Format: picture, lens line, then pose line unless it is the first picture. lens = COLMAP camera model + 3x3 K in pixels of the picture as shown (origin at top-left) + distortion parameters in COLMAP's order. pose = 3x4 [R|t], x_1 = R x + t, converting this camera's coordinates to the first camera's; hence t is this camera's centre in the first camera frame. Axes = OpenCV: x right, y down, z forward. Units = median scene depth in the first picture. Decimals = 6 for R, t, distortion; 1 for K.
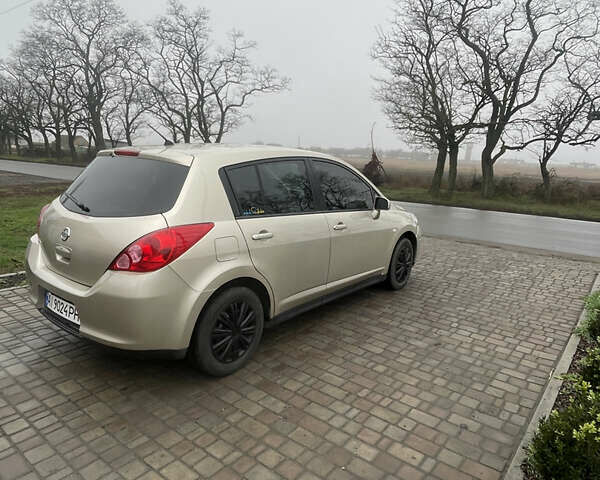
lens RADIAL K [[431.2, 0, 300.0], [0, 431.2, 240.0], [0, 0, 1]] dist [-0.003408, -0.005638]
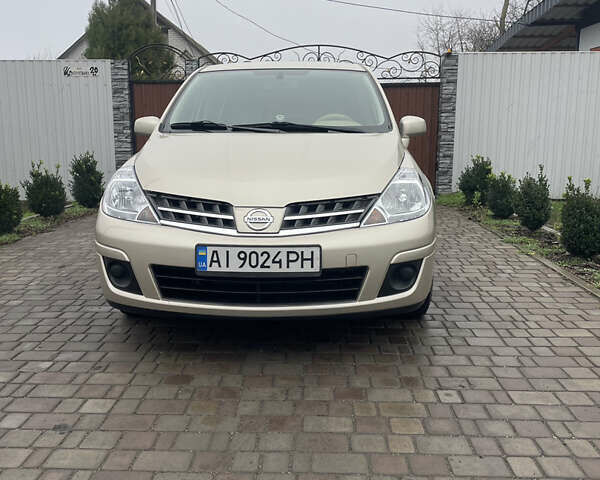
lens RADIAL K [[605.4, 0, 300.0], [0, 605.4, 240.0], [0, 0, 1]] dist [0.074886, -0.013516]
pose [[-0.803932, 0.074639, -0.590019, 0.661959], [-0.143374, 0.938508, 0.314079, -0.297033], [0.577180, 0.337092, -0.743796, 2.200297]]
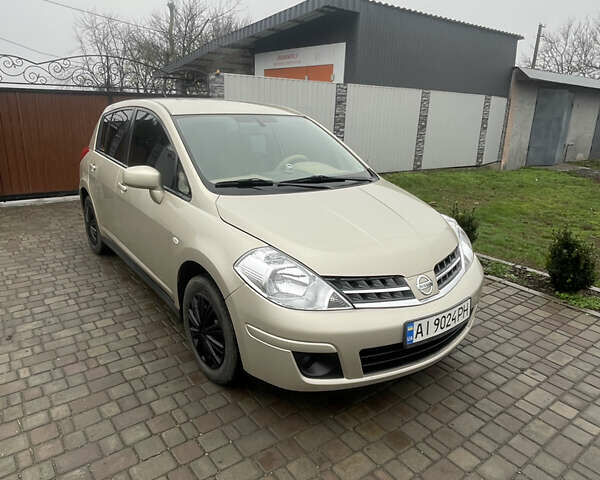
lens RADIAL K [[431.2, 0, 300.0], [0, 431.2, 240.0], [0, 0, 1]] dist [-0.003408, -0.005638]
pose [[-0.251455, 0.241872, -0.937160, 0.865470], [-0.227616, 0.926337, 0.300152, -0.285287], [0.940724, 0.288787, -0.177878, 1.551879]]
